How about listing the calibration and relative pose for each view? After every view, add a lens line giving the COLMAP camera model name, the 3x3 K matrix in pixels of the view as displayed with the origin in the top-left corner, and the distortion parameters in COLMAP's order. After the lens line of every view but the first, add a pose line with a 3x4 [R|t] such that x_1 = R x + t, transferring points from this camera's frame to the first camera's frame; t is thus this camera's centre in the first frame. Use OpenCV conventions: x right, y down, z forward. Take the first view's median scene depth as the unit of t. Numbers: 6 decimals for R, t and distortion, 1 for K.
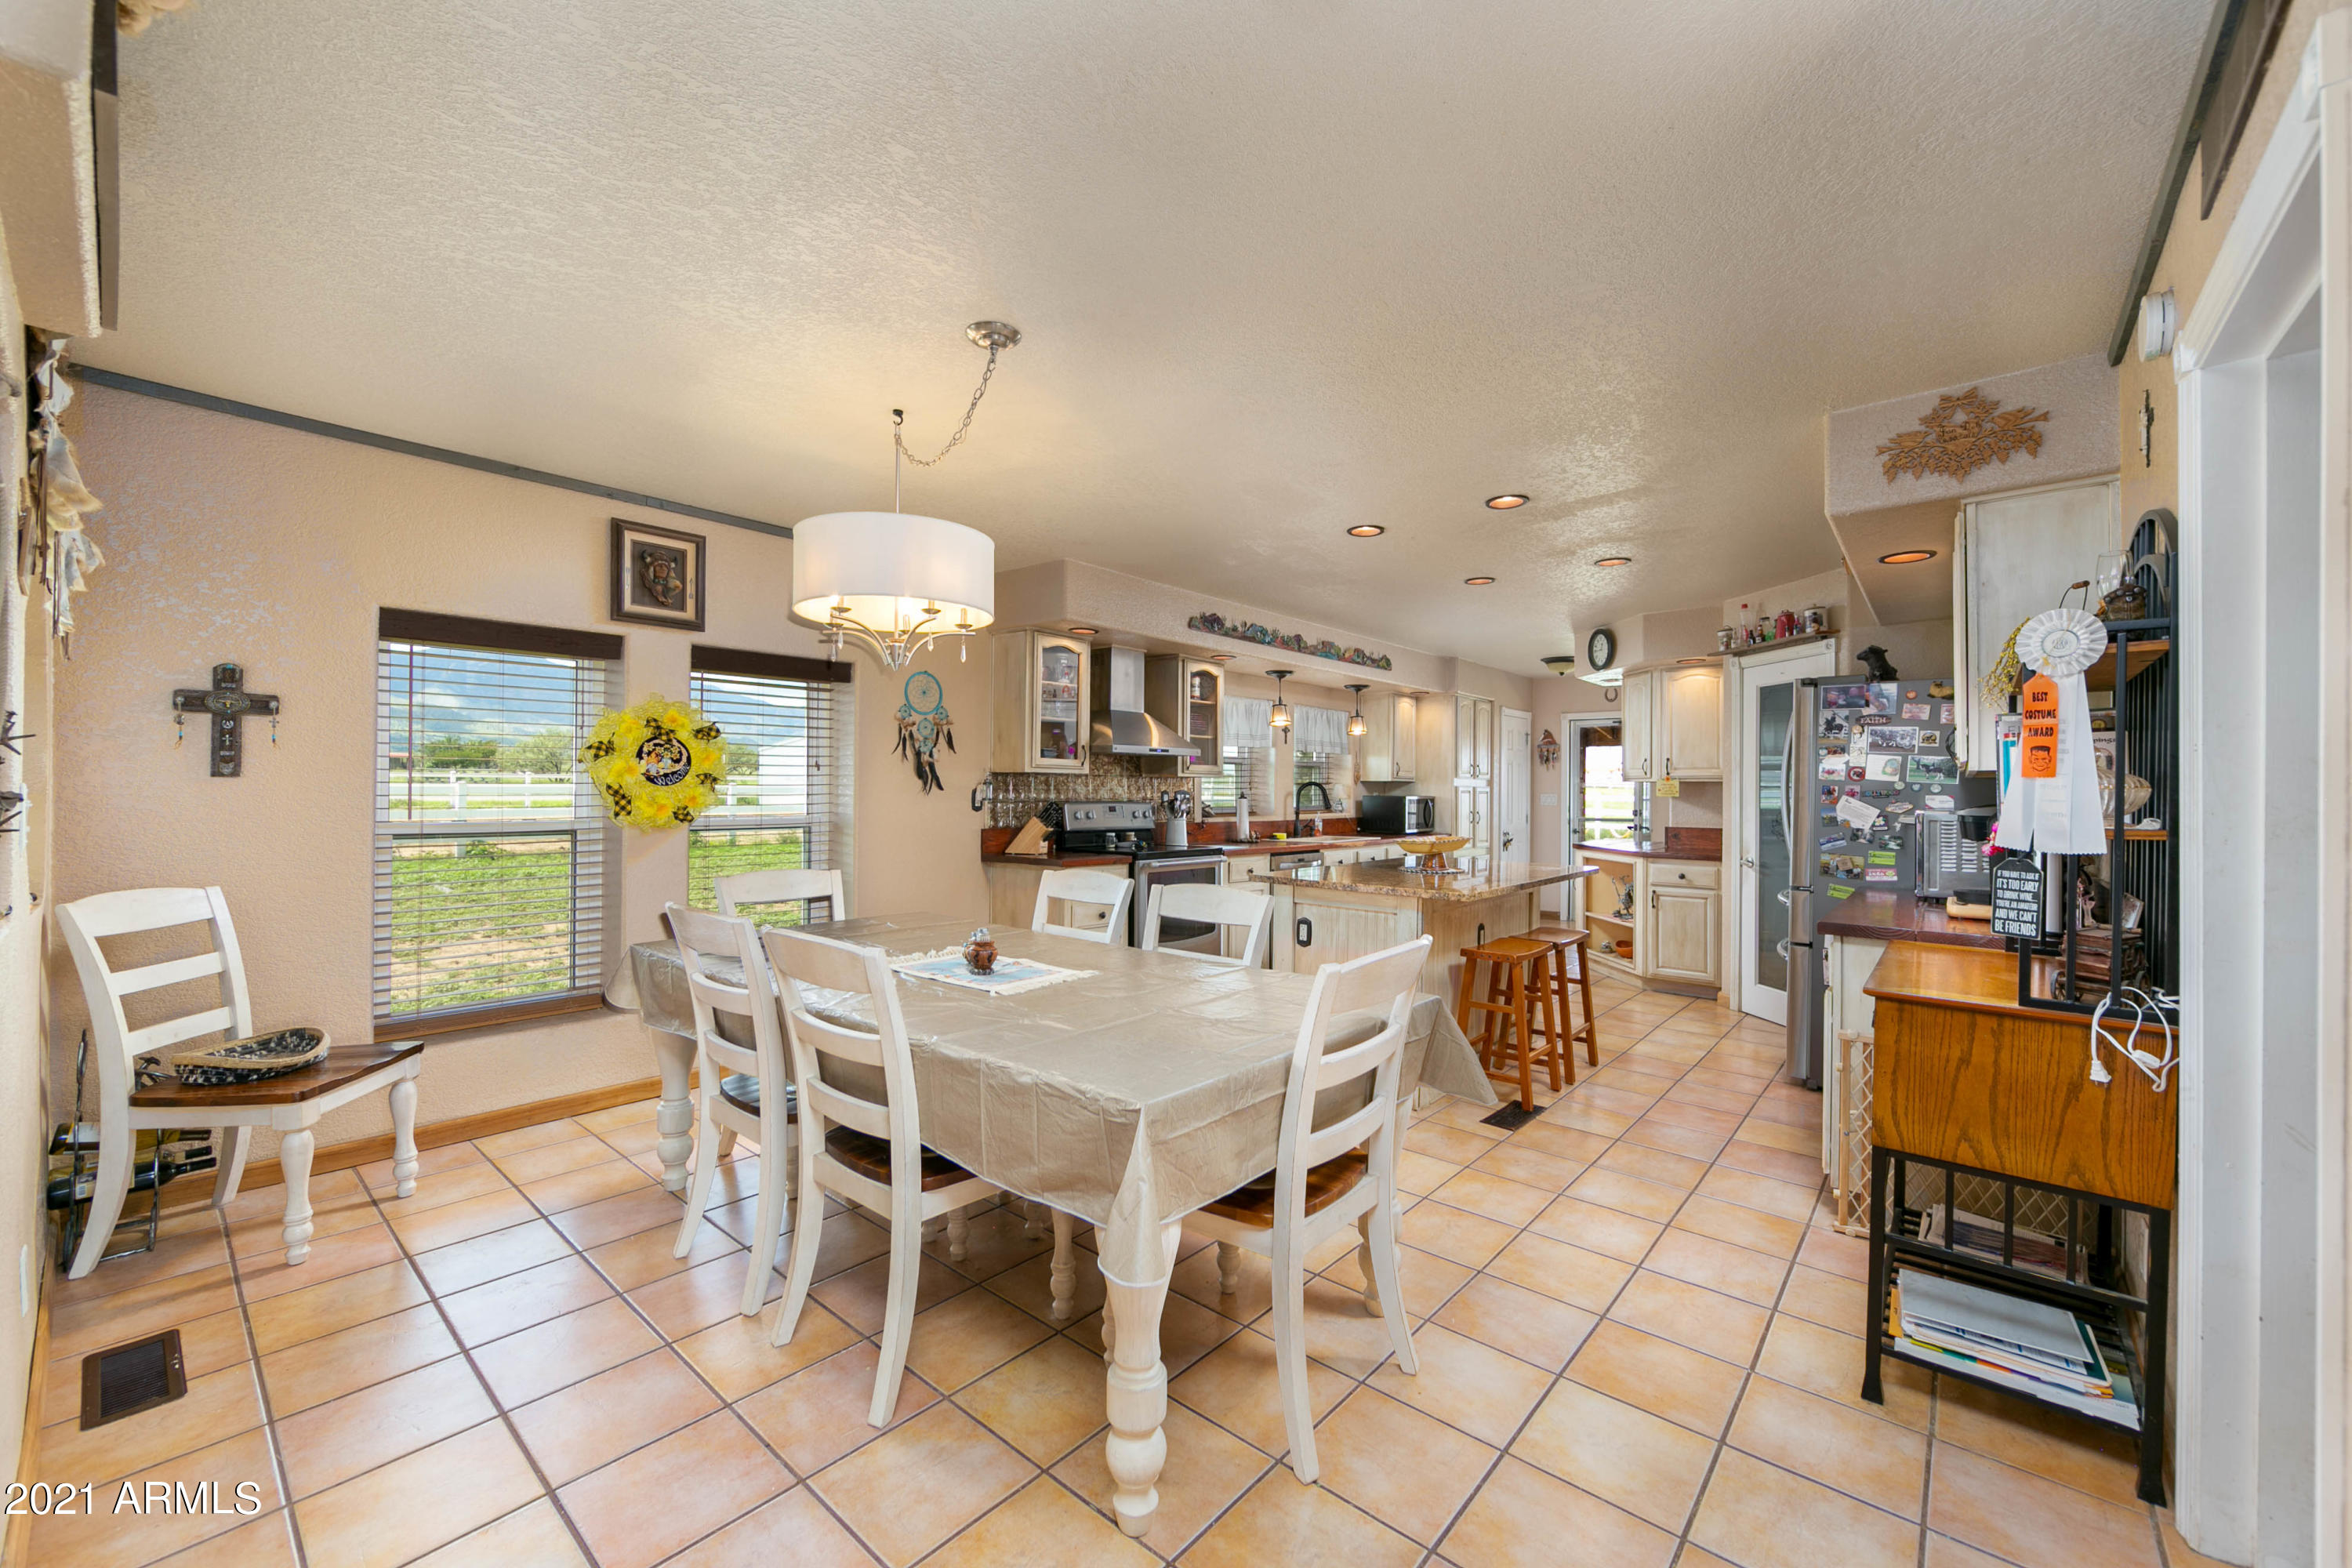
lens RADIAL K [[919.2, 0, 1169.9], [0, 919.2, 794.8], [0, 0, 1]] dist [-0.000997, -0.000022]
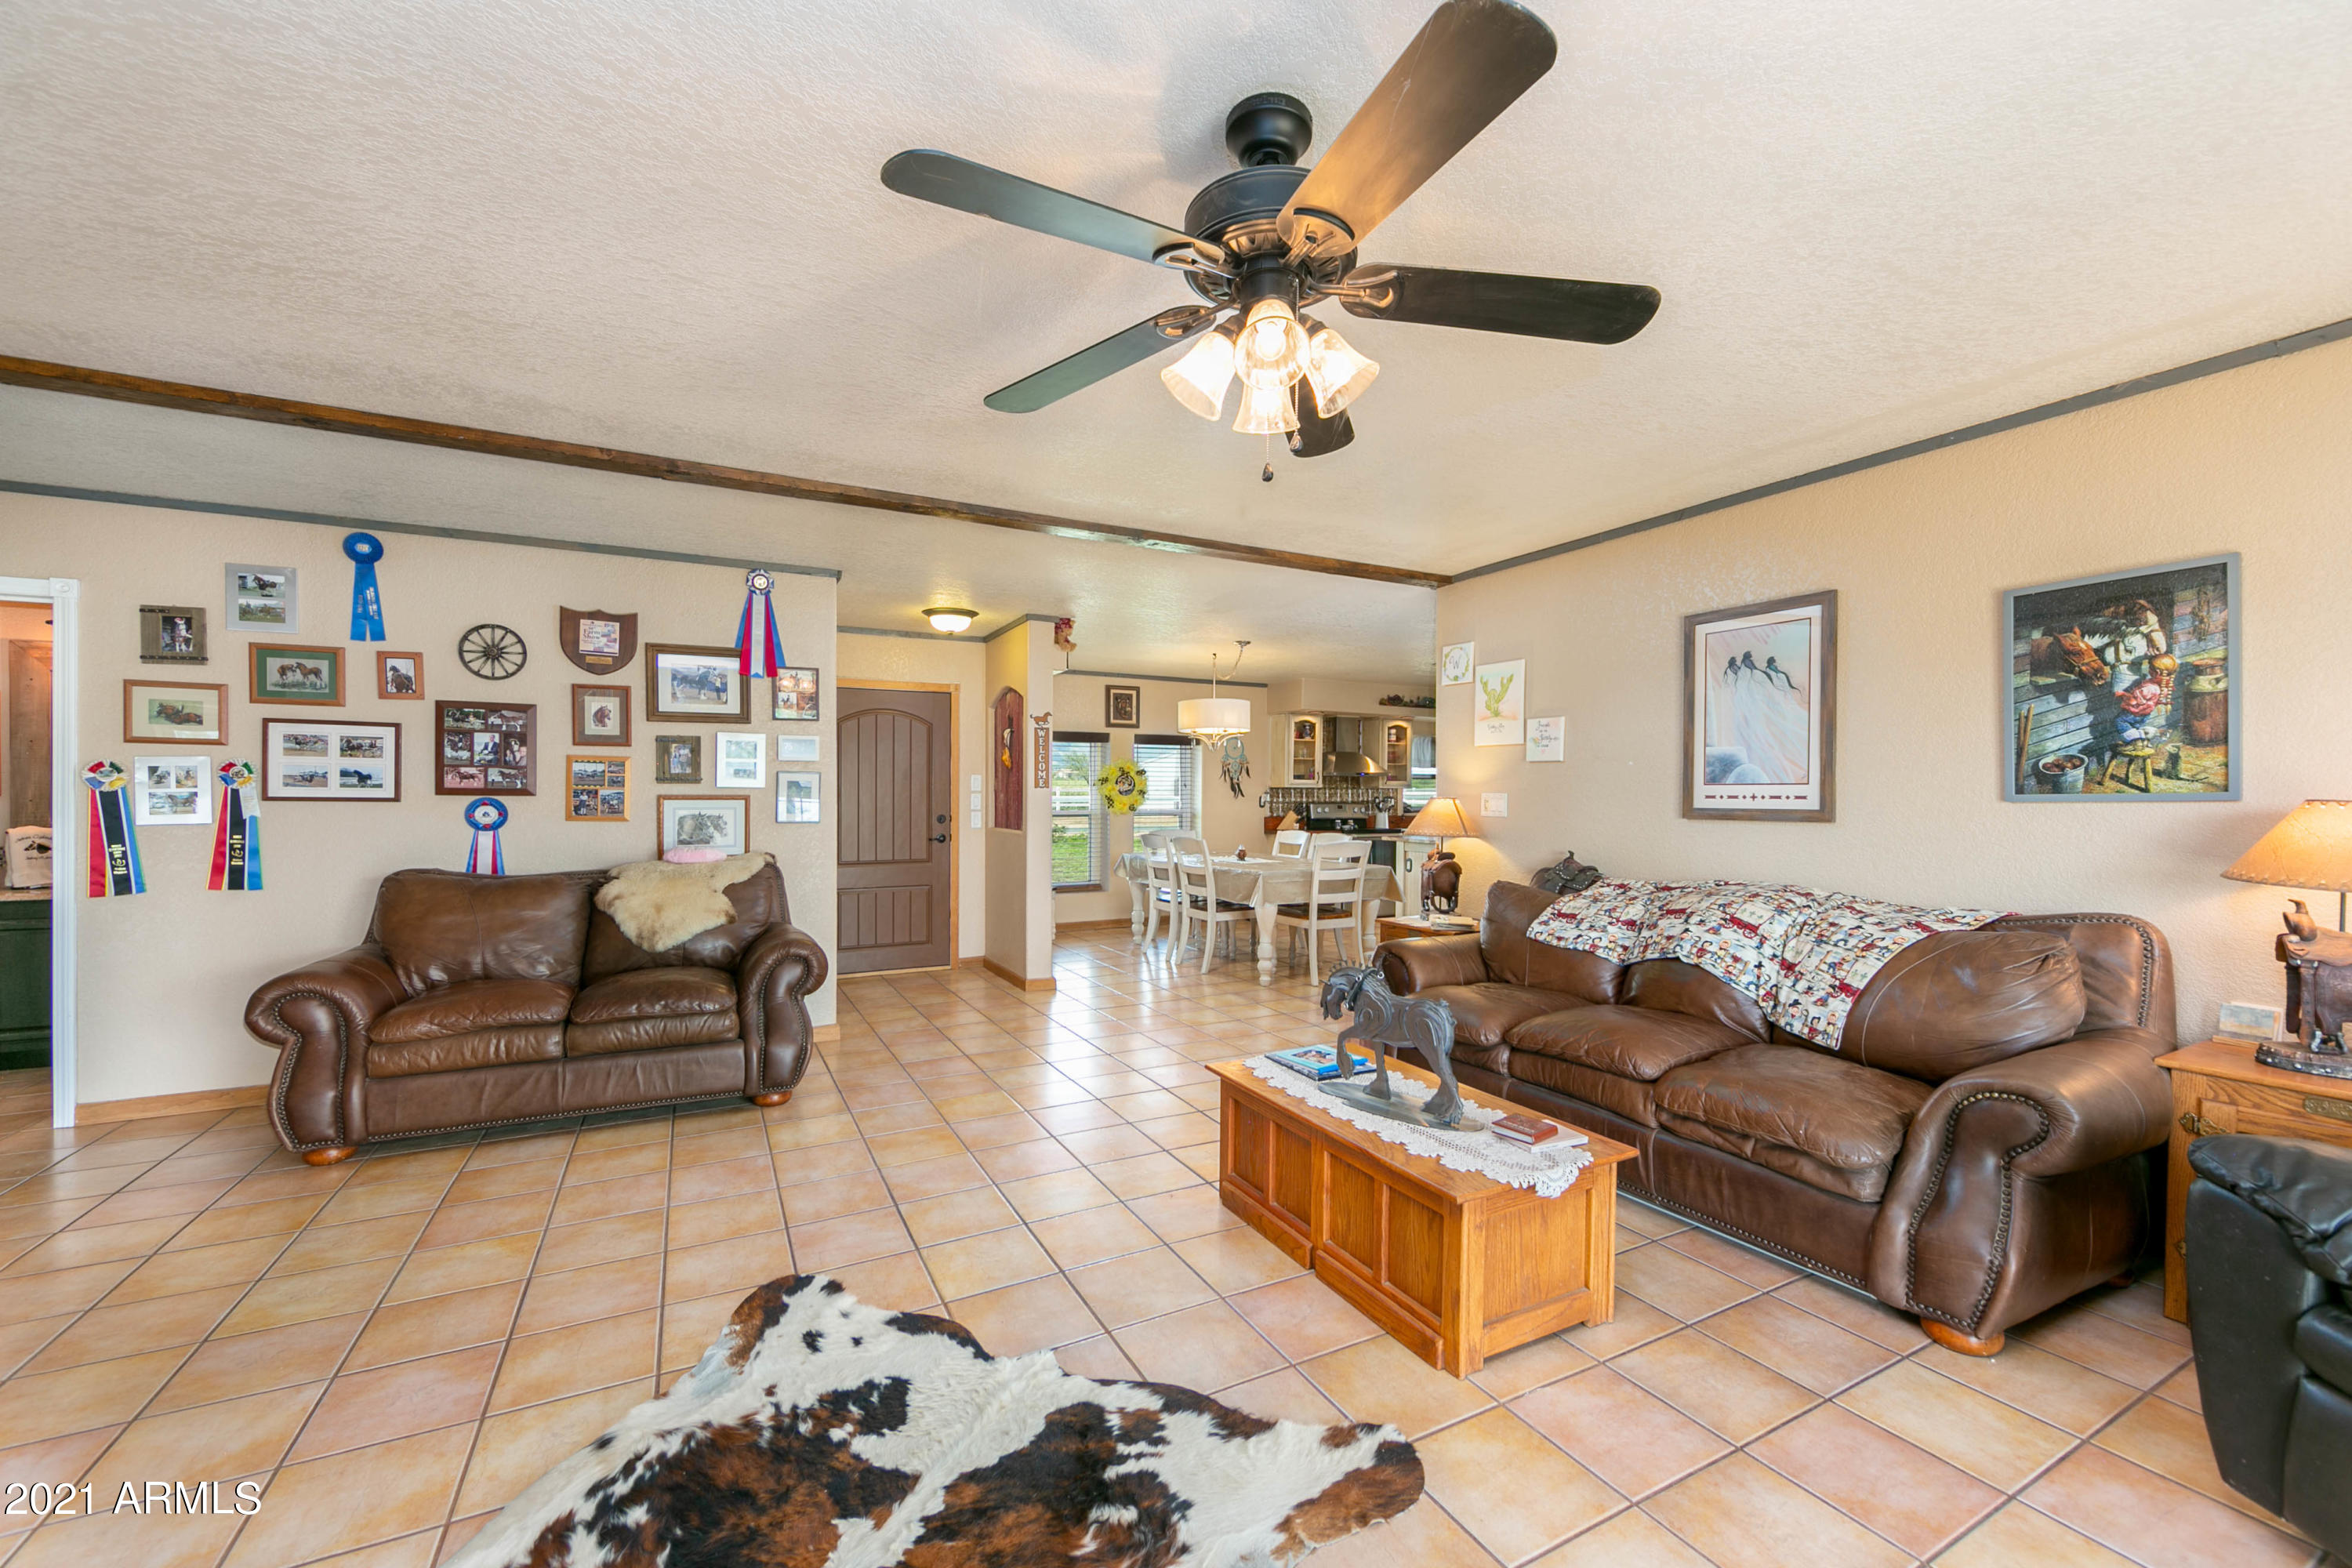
lens RADIAL K [[924.5, 0, 1175.3], [0, 924.5, 796.6], [0, 0, 1]] dist [0.000490, -0.000043]
pose [[0.931917, -0.002624, -0.362662, 0.424301], [0.000769, 0.999986, -0.005258, 0.006327], [0.362670, 0.004621, 0.931906, -1.146113]]
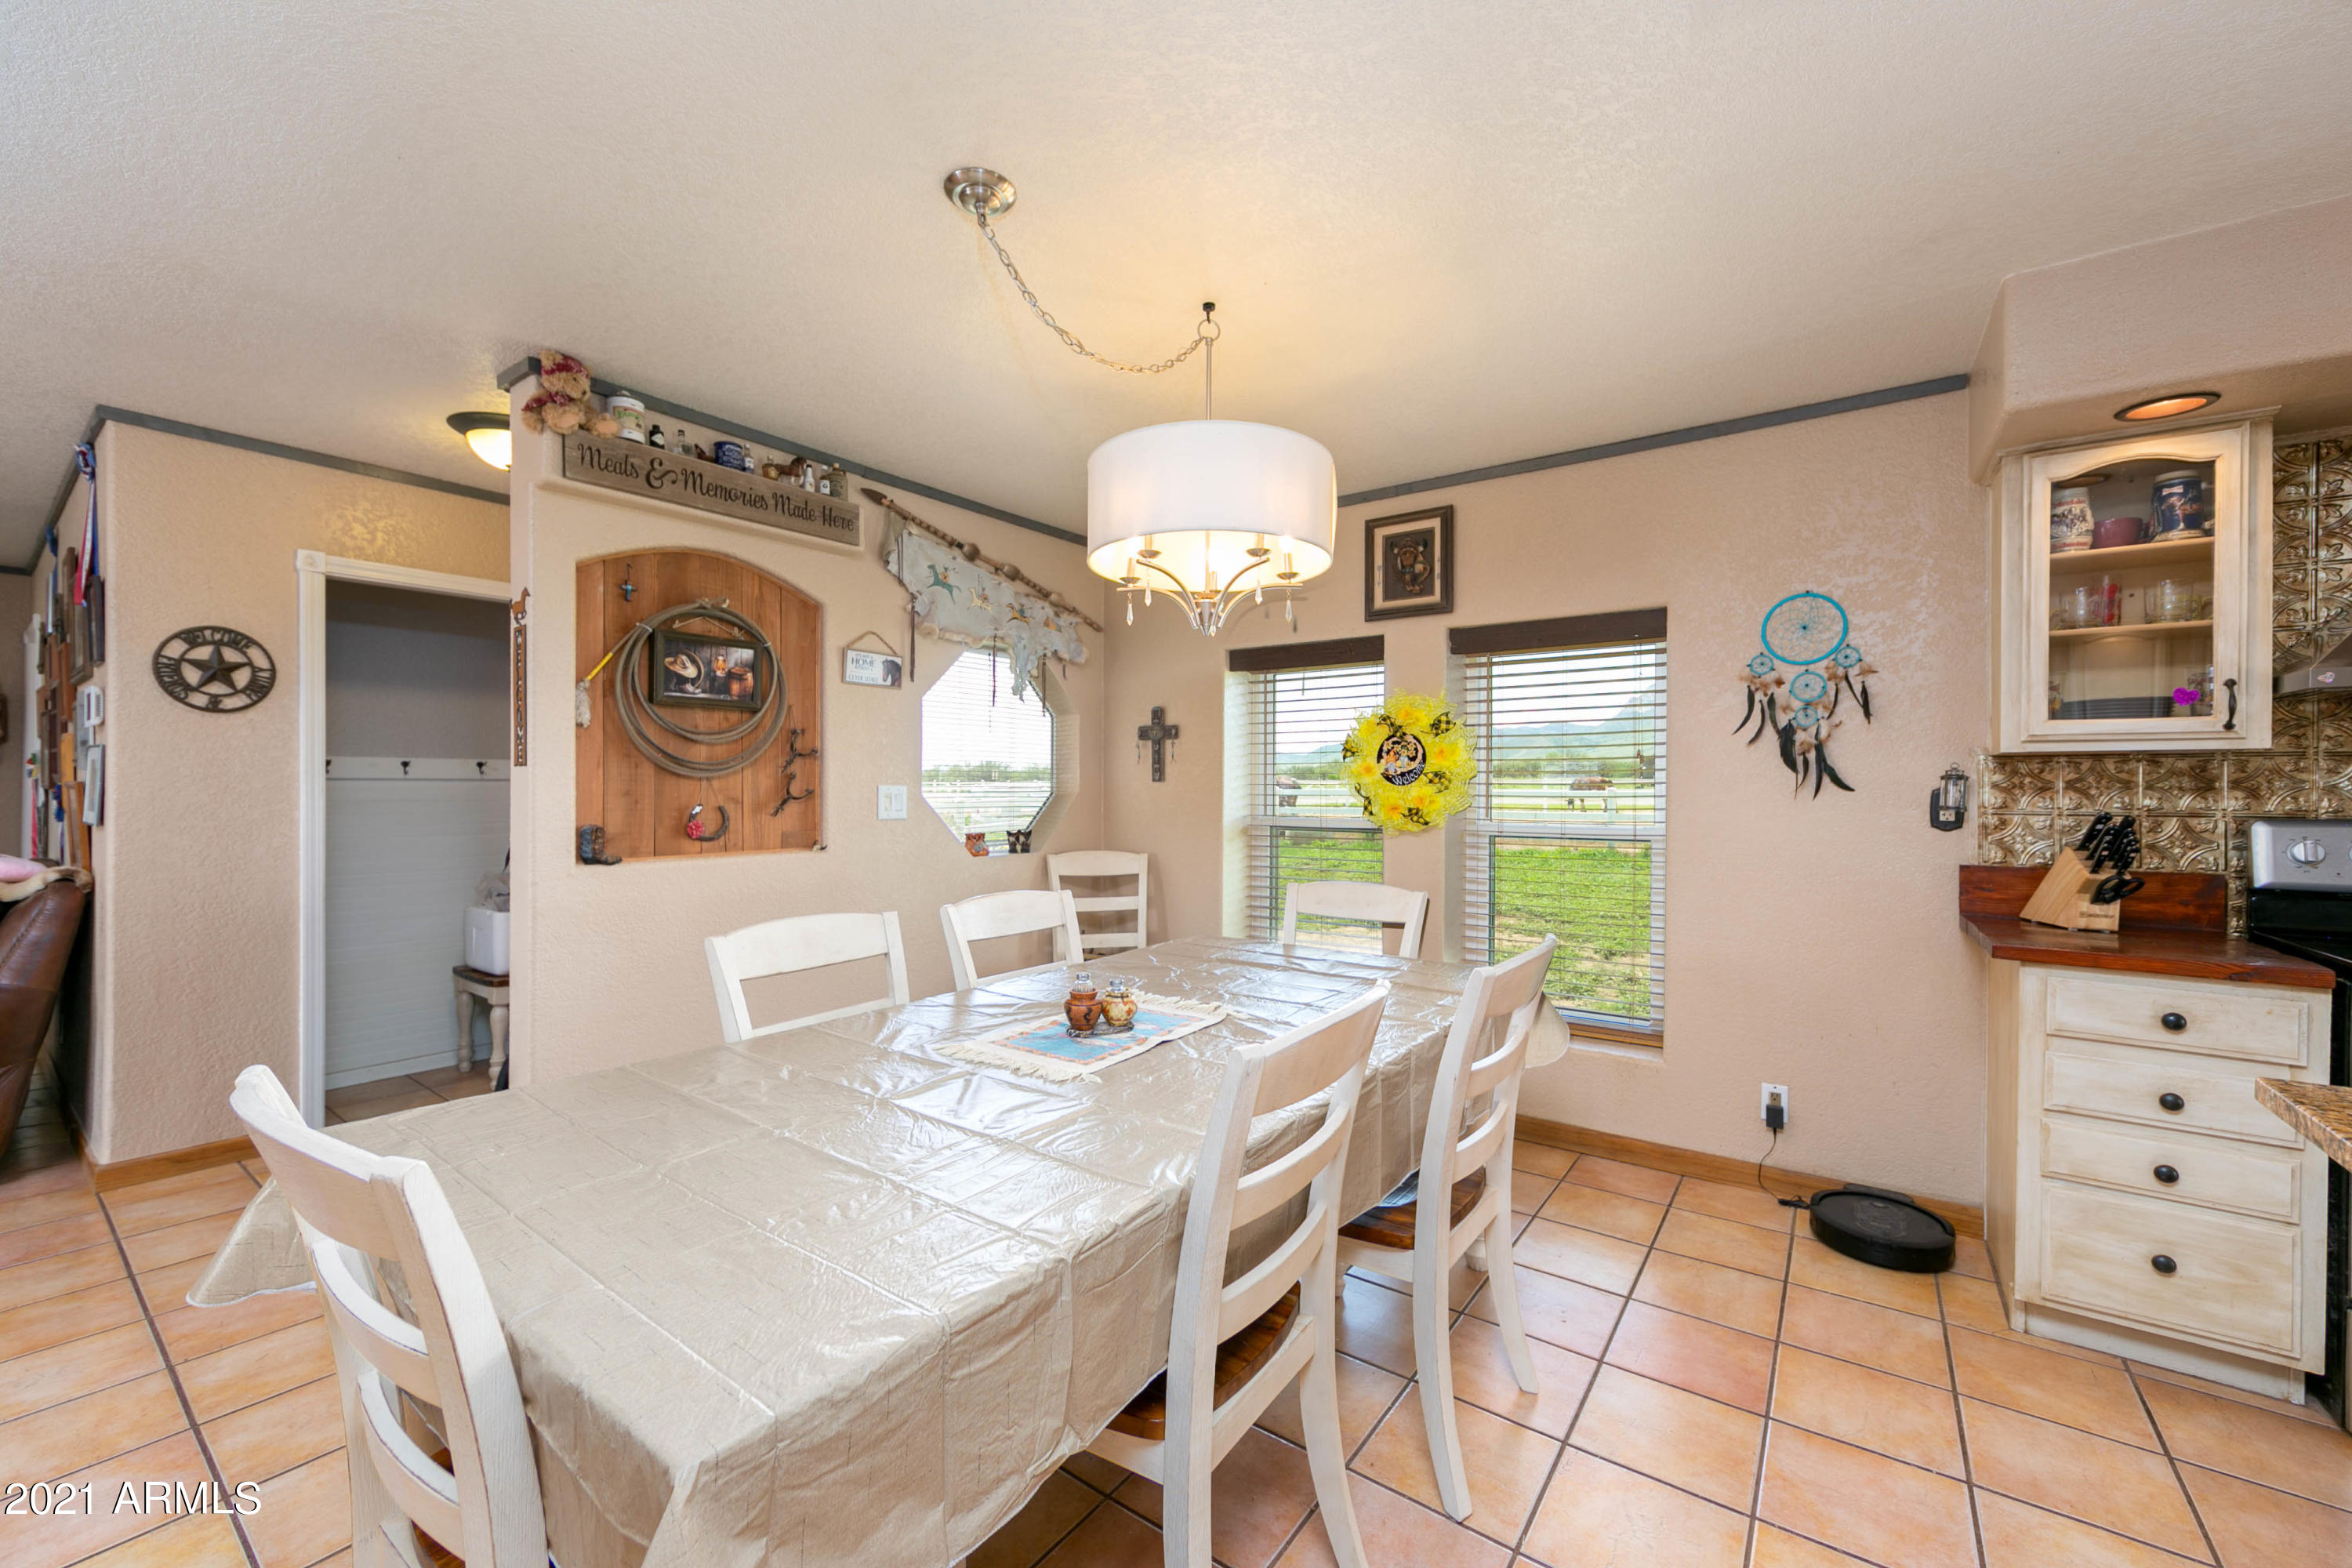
lens RADIAL K [[924.5, 0, 1175.3], [0, 924.5, 796.6], [0, 0, 1]] dist [0.000490, -0.000043]
pose [[0.082304, 0.009313, -0.996564, 0.372440], [-0.003923, 0.999952, 0.009020, -0.005920], [0.996600, 0.003168, 0.082337, 0.669889]]
